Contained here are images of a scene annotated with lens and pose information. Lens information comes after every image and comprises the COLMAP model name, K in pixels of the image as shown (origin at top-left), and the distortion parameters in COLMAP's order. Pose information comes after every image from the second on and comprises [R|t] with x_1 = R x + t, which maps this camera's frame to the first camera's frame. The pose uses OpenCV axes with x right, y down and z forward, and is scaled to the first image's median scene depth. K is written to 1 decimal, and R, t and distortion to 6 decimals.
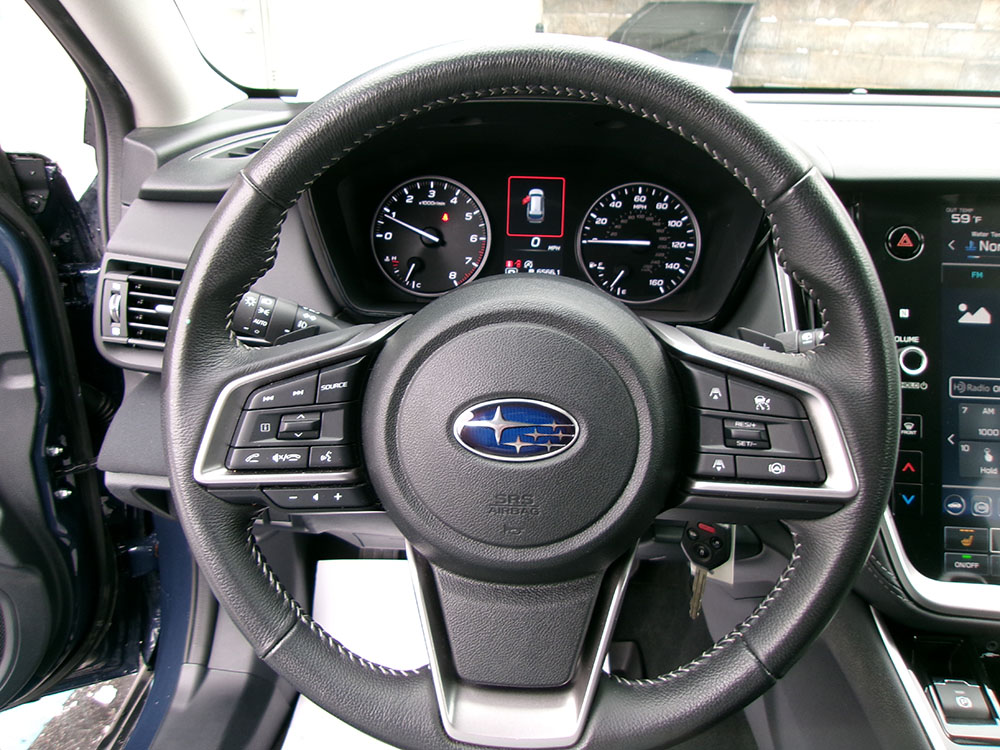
lens RADIAL K [[761.0, 0, 504.1], [0, 761.0, 376.5], [0, 0, 1]] dist [-0.001683, -0.002677]
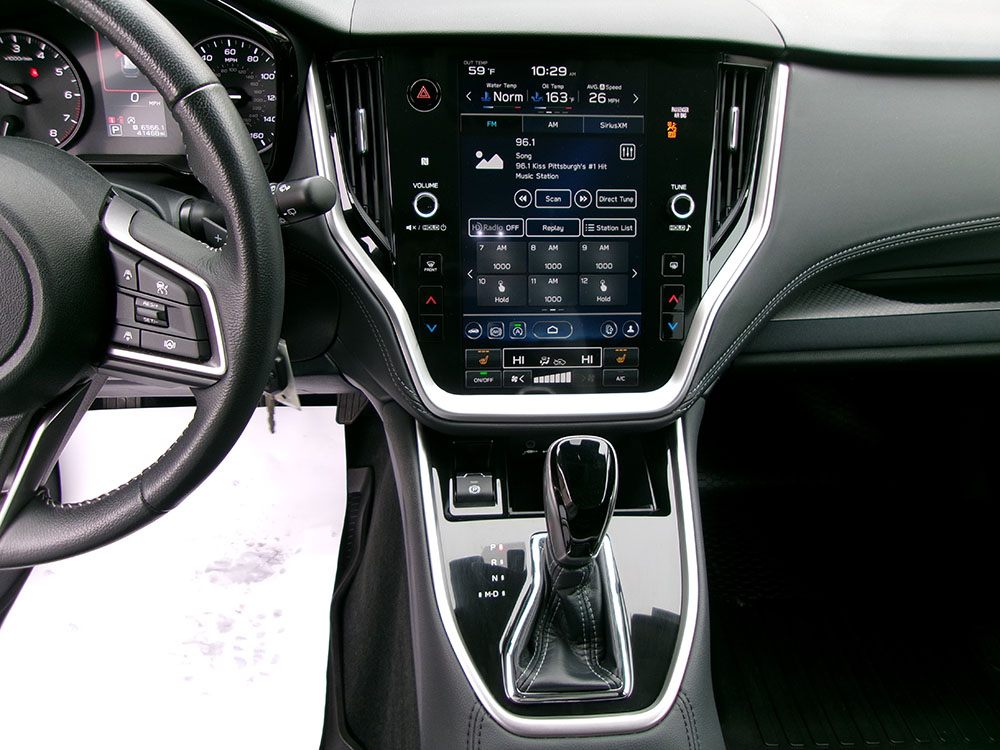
lens RADIAL K [[761.0, 0, 504.1], [0, 761.0, 376.5], [0, 0, 1]] dist [-0.001683, -0.002677]
pose [[0.992279, -0.055791, 0.110771, 0.493444], [0.034078, 0.981382, 0.189020, 0.018693], [-0.119254, -0.183786, 0.975705, -0.153944]]
